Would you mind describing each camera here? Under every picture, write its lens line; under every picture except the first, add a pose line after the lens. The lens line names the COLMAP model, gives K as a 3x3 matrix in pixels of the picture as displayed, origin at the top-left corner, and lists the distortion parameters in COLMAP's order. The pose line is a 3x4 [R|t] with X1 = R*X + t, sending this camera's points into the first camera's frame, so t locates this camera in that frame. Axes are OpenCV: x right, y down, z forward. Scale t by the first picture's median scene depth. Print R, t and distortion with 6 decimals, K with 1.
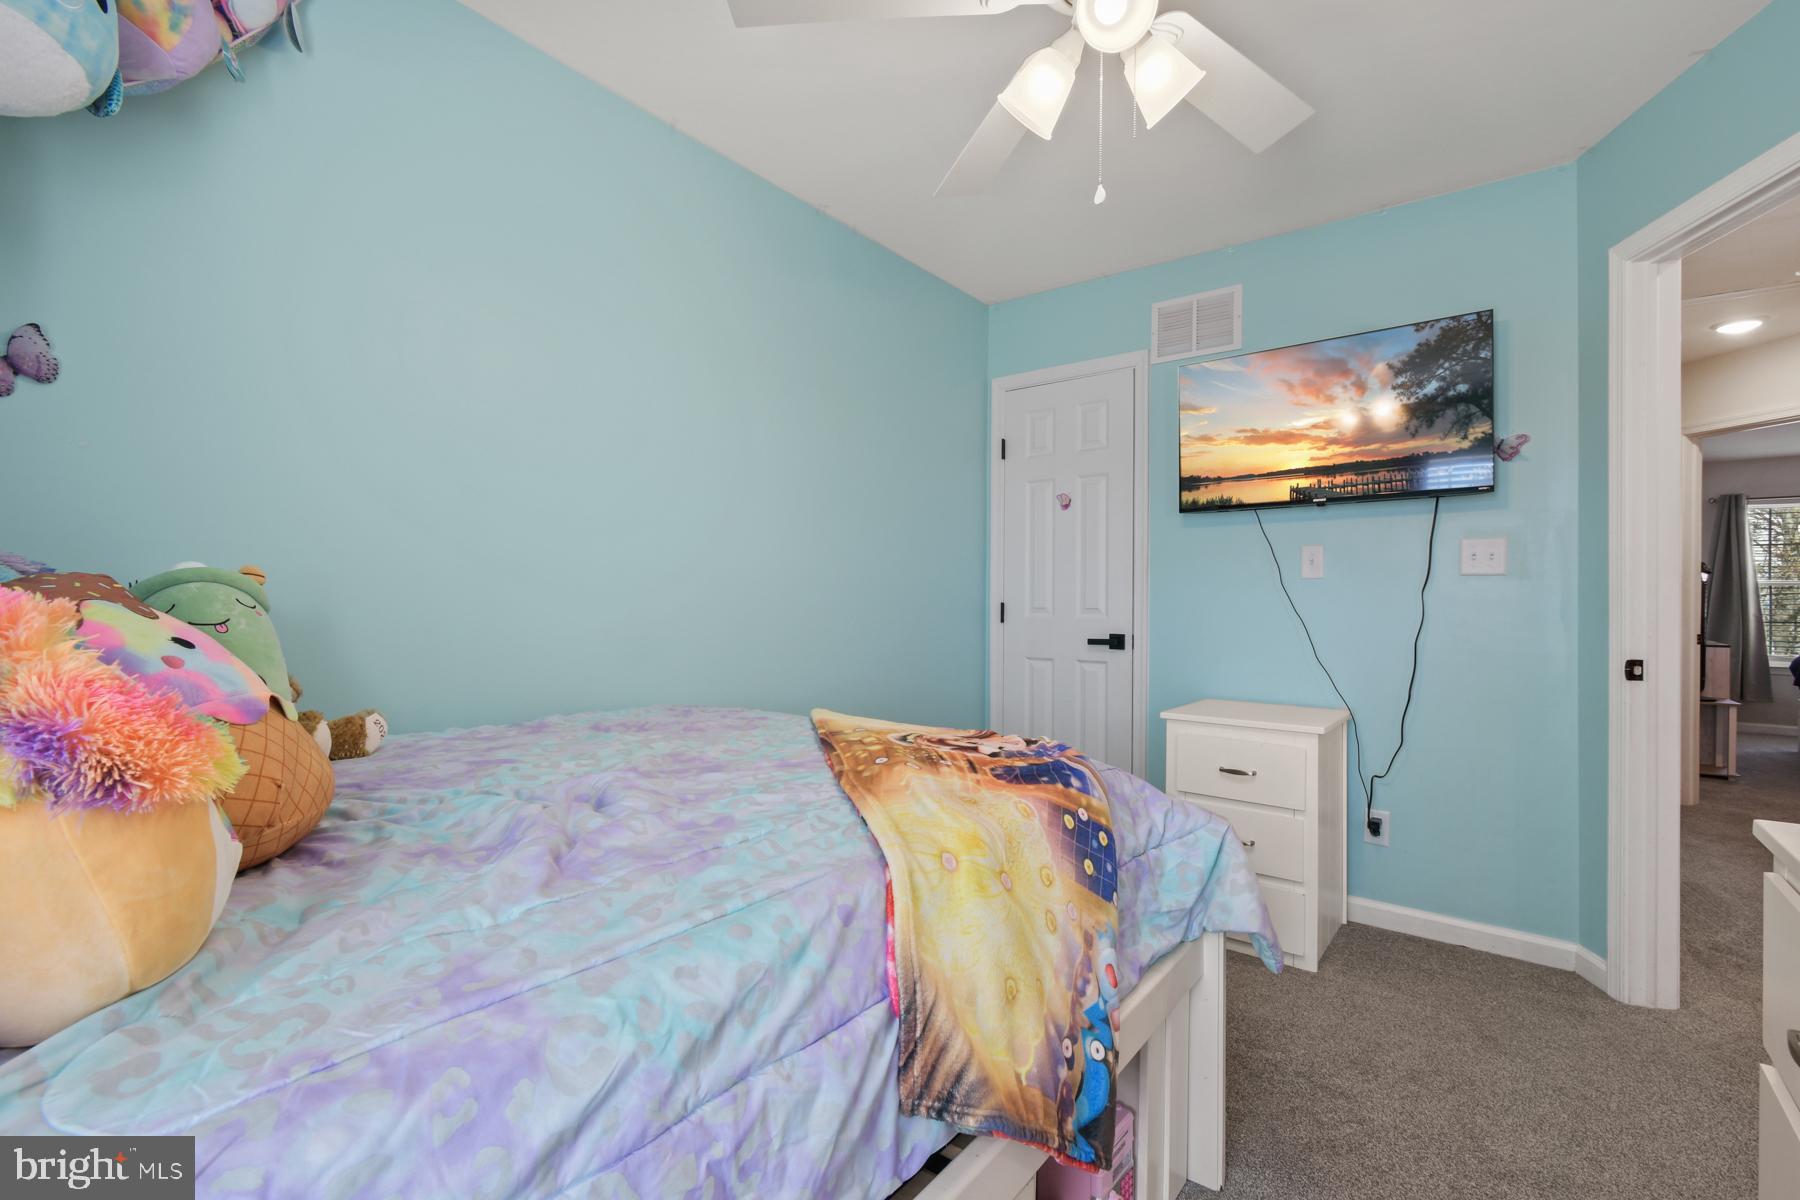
lens RADIAL K [[794.0, 0, 900.0], [0, 794.0, 600.0], [0, 0, 1]] dist [0.010812, -0.000841]
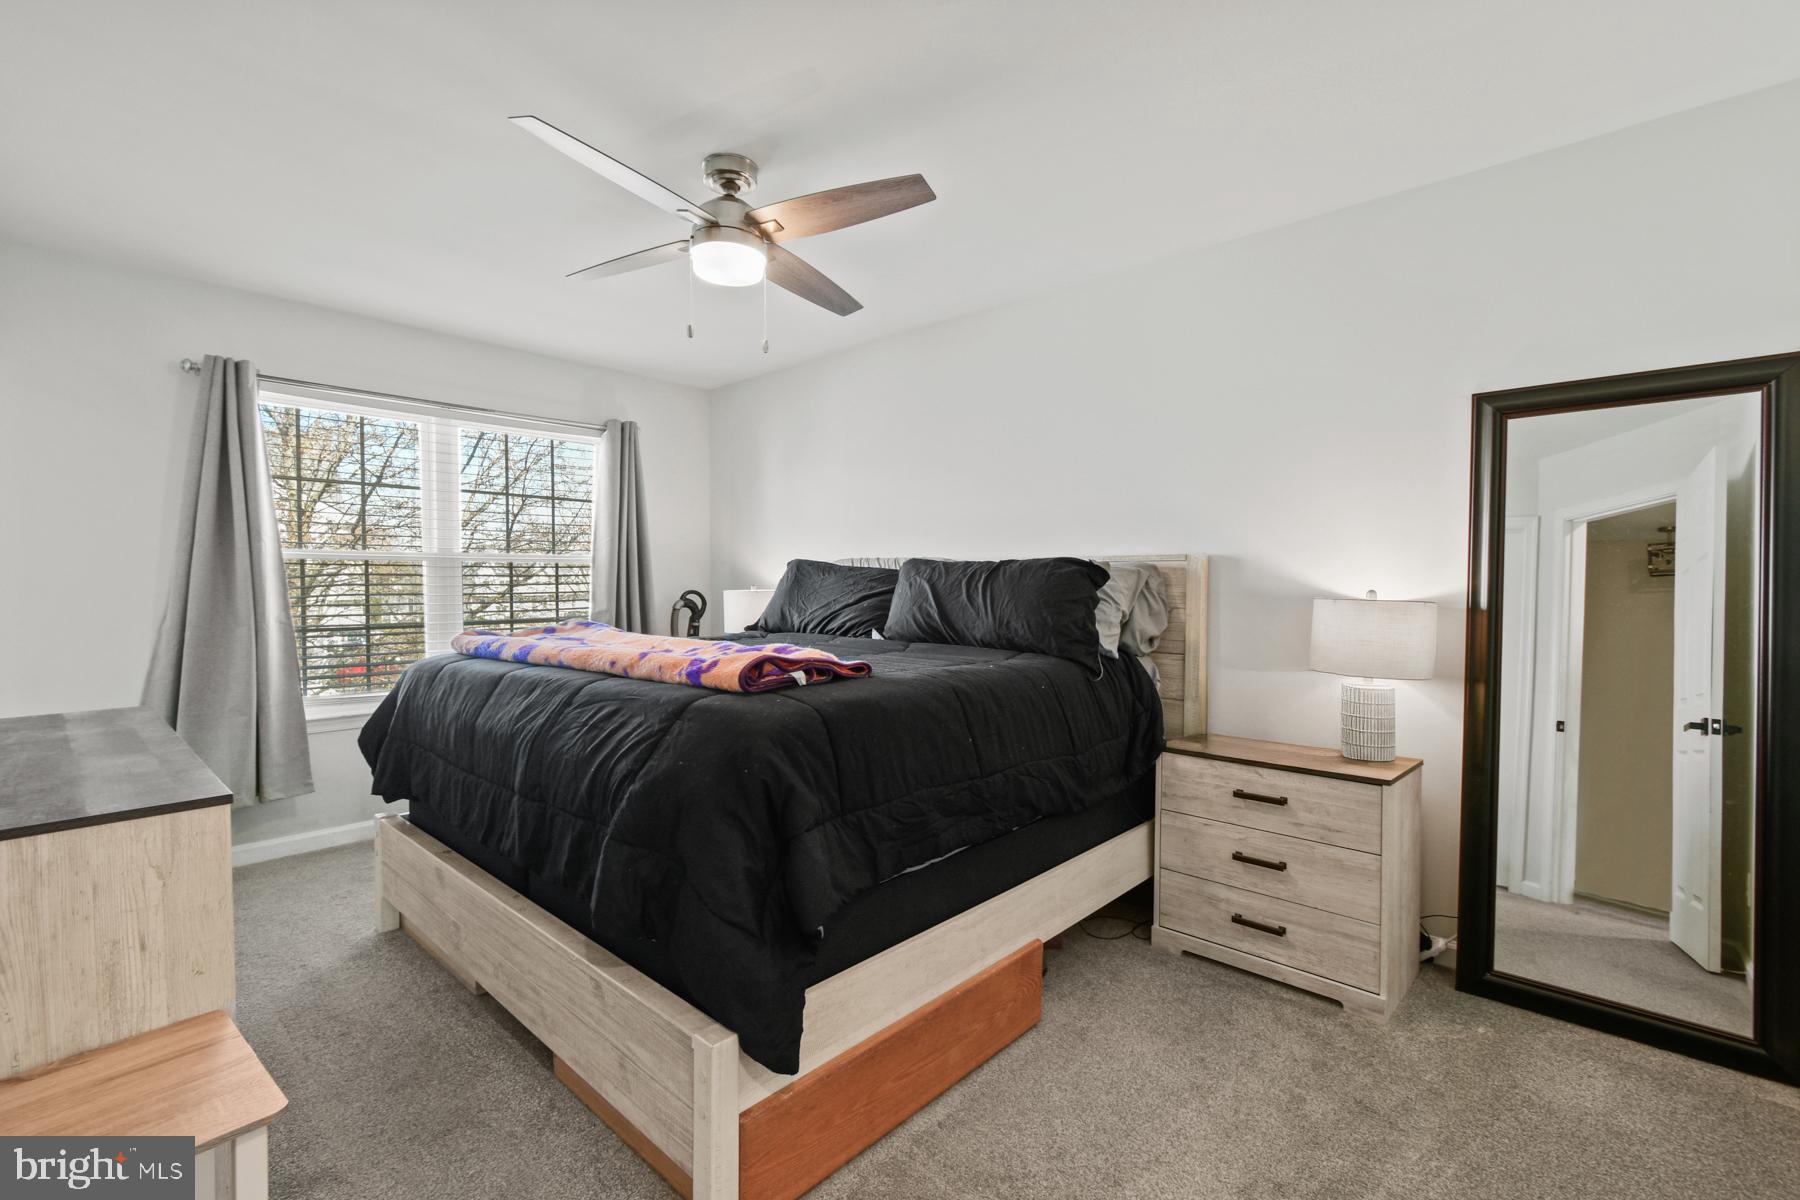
lens RADIAL K [[794.8, 0, 900.0], [0, 794.8, 600.0], [0, 0, 1]] dist [-0.000298, -0.000265]
pose [[0.071078, -0.030653, 0.997000, 0.609561], [0.005188, 0.999526, 0.030361, -0.006001], [-0.997457, 0.003014, 0.071203, 0.587868]]
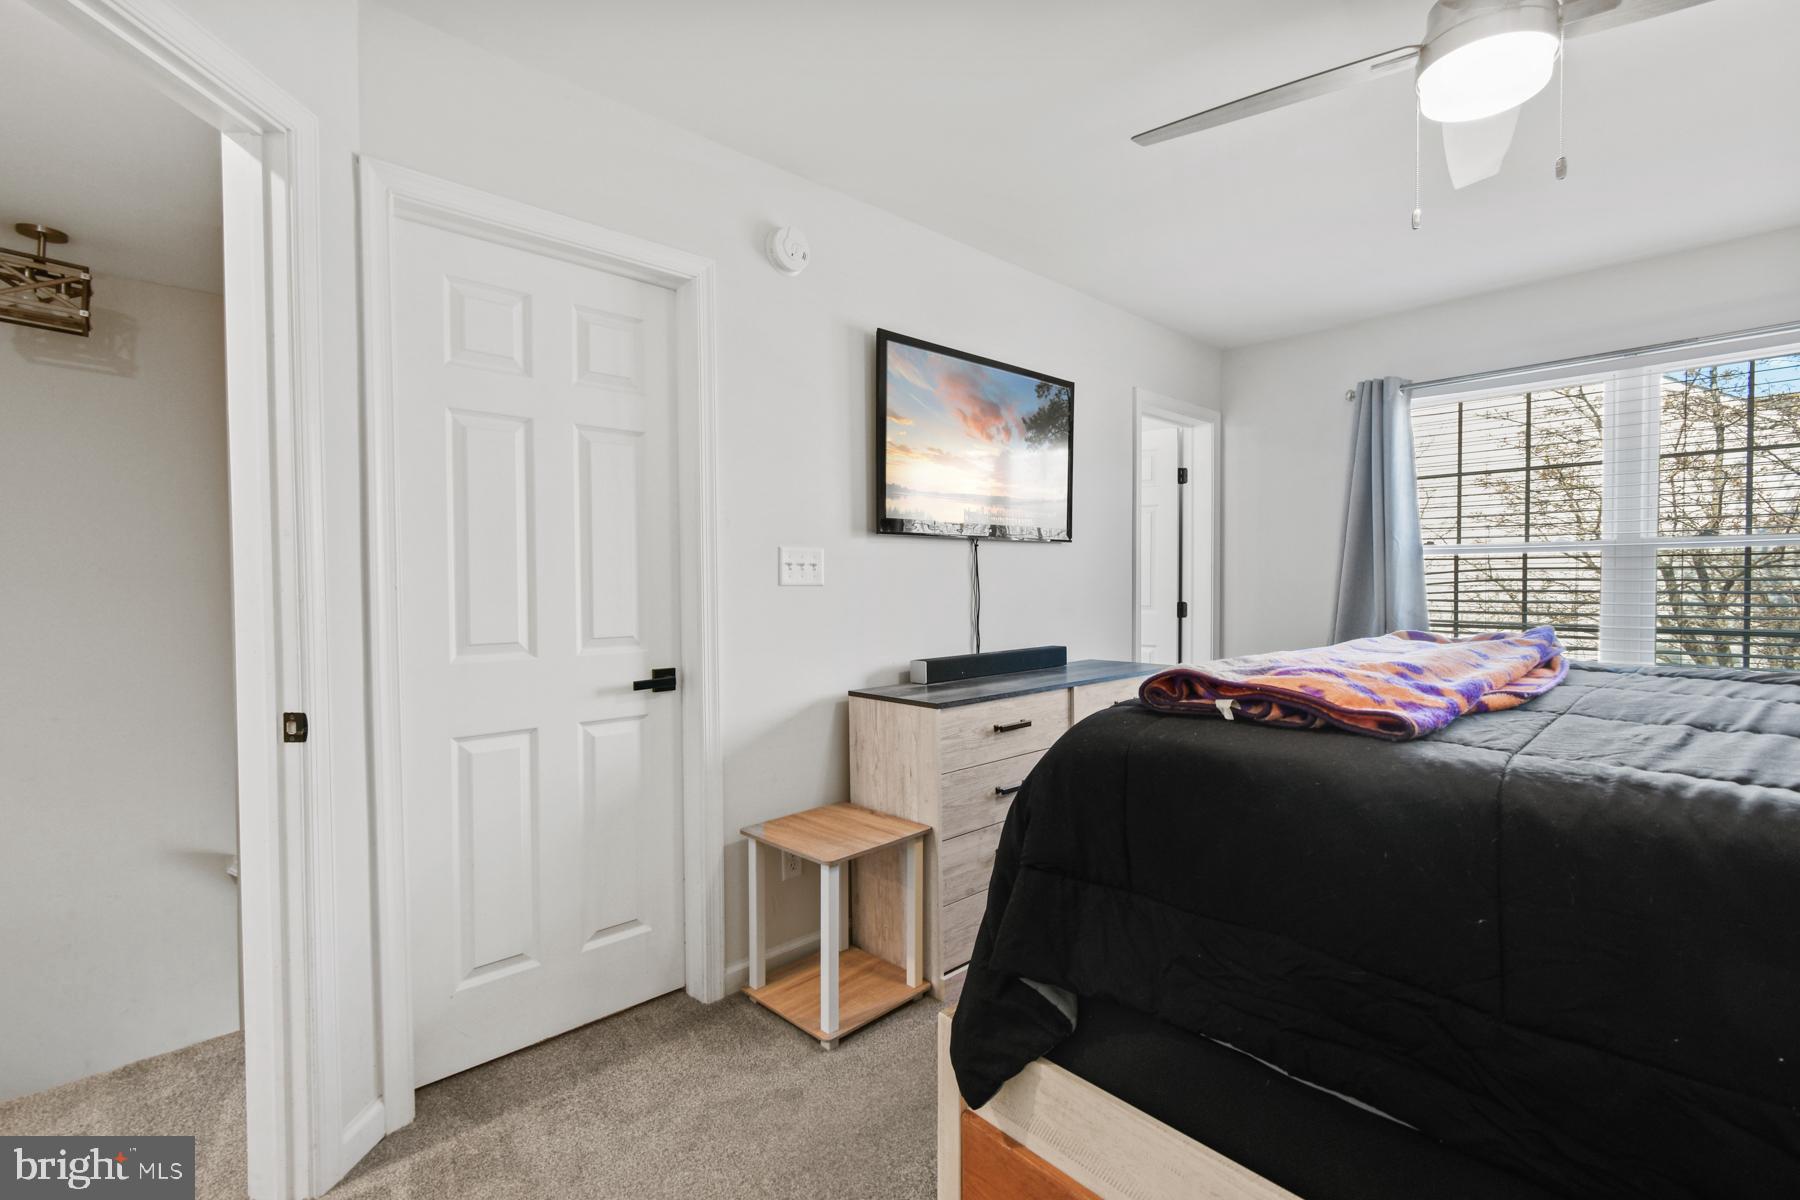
lens RADIAL K [[794.0, 0, 900.0], [0, 794.0, 600.0], [0, 0, 1]] dist [0.010812, -0.000841]
pose [[0.988751, -0.009615, -0.149262, 0.814720], [0.012483, 0.999755, 0.018290, -0.003185], [0.149049, -0.019948, 0.988629, 0.443397]]
